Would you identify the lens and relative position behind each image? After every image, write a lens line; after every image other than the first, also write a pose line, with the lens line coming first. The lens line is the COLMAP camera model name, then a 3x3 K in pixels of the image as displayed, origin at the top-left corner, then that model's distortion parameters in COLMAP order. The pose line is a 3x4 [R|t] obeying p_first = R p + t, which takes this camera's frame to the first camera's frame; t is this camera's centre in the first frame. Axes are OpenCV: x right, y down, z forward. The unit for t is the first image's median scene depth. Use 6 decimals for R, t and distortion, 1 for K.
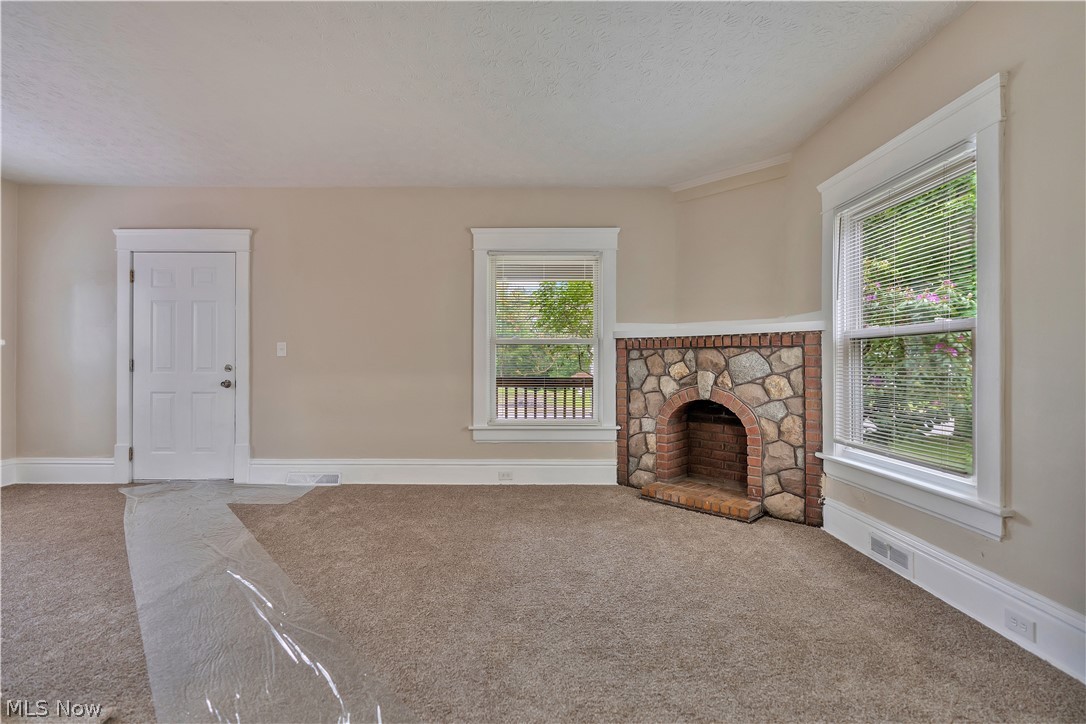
lens RADIAL K [[519.5, 0, 535.2], [0, 519.5, 363.2], [0, 0, 1]] dist [-0.005182, 0.002955]
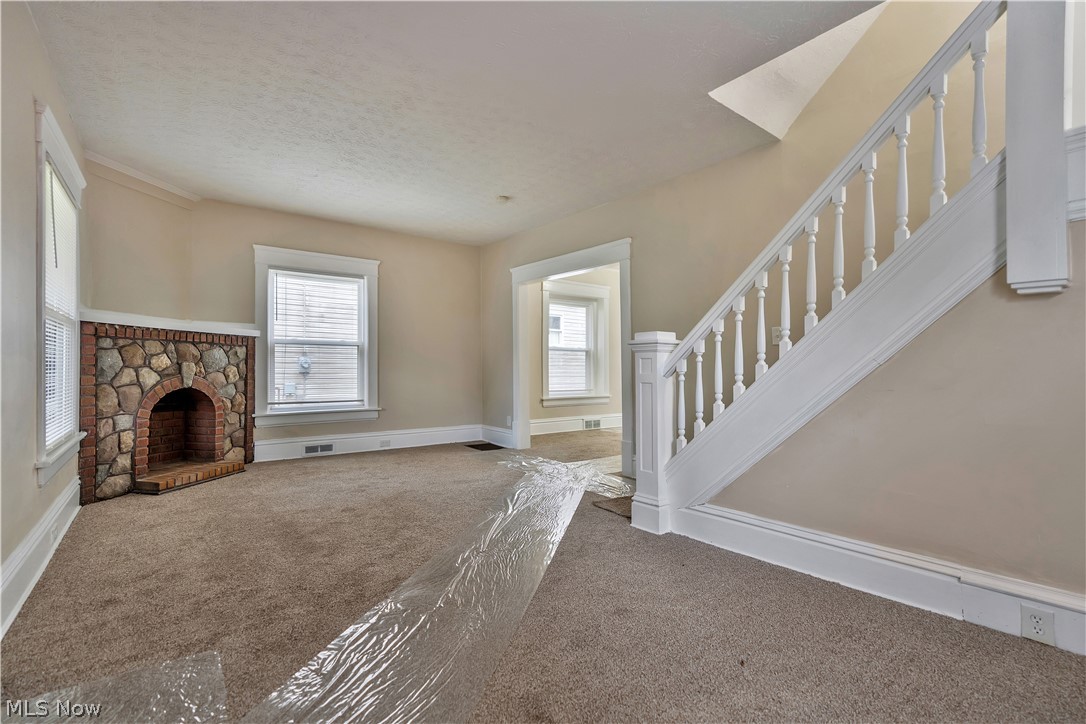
lens RADIAL K [[493.0, 0, 544.4], [0, 493.0, 364.0], [0, 0, 1]] dist [-0.002258, 0.001024]
pose [[-0.613575, 0.005919, 0.789615, -0.933381], [0.001650, 0.999979, -0.006214, 0.025227], [-0.789635, -0.002510, -0.613572, 0.976116]]
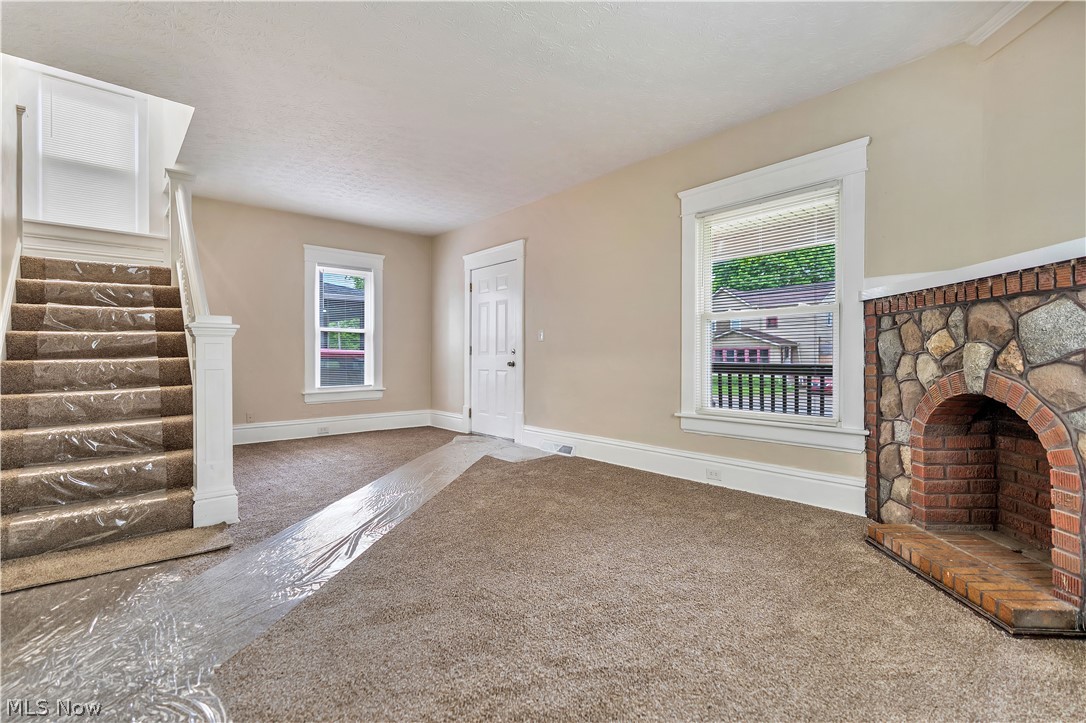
lens RADIAL K [[493.0, 0, 537.3], [0, 493.0, 361.4], [0, 0, 1]] dist [-0.002258, 0.001024]
pose [[0.658827, 0.003190, -0.752288, 0.387784], [-0.000015, 0.999991, 0.004227, 0.030912], [0.752295, -0.002774, 0.658821, 0.273920]]
